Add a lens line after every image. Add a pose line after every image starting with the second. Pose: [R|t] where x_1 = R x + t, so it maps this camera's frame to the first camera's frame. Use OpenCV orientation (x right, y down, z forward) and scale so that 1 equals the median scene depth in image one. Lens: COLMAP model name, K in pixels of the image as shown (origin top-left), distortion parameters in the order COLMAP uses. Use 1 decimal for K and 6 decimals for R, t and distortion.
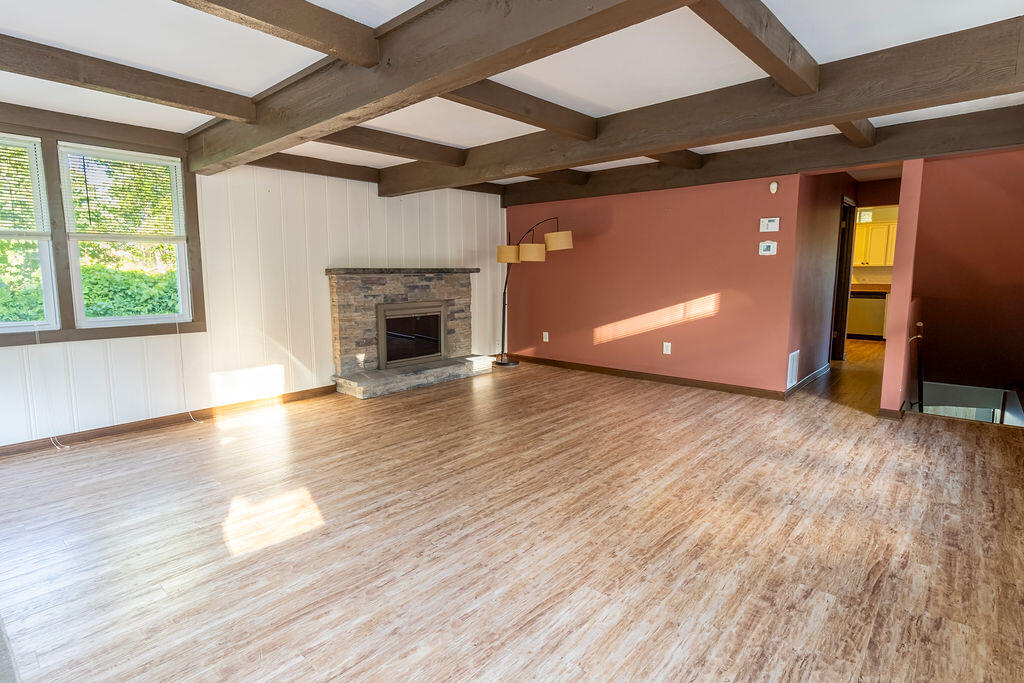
lens RADIAL K [[512.2, 0, 513.6], [0, 512.2, 350.3], [0, 0, 1]] dist [-0.004988, -0.000972]
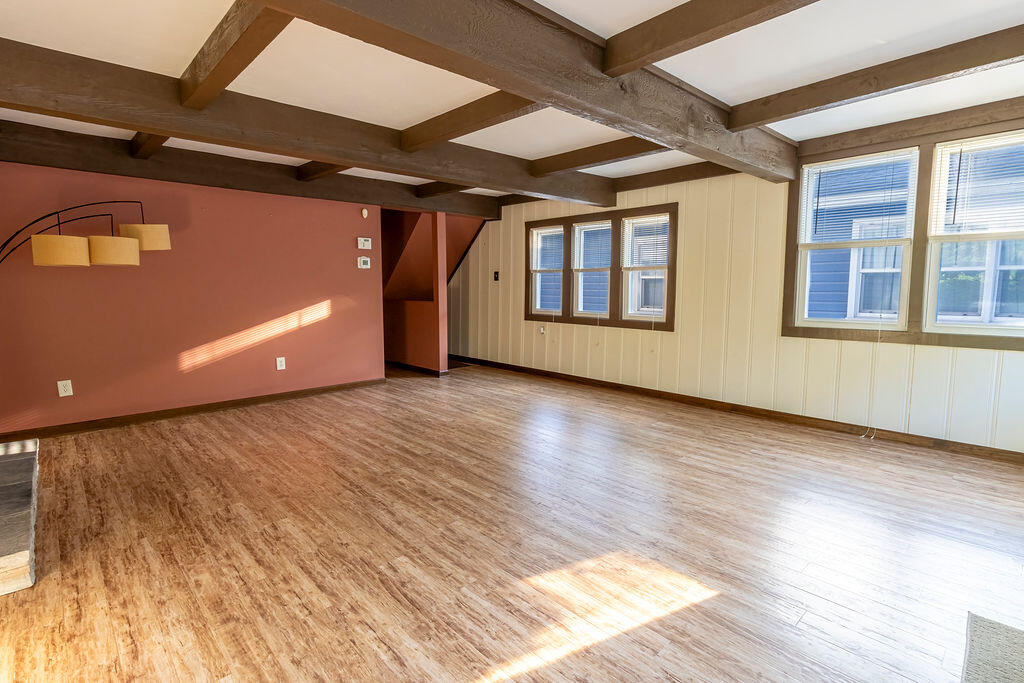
lens RADIAL K [[499.1, 0, 515.4], [0, 499.1, 336.5], [0, 0, 1]] dist [0.002579, 0.000569]
pose [[0.078344, -0.101801, 0.991715, -0.810541], [0.154234, 0.984033, 0.088828, -0.096553], [-0.984923, 0.145997, 0.092794, 0.700836]]
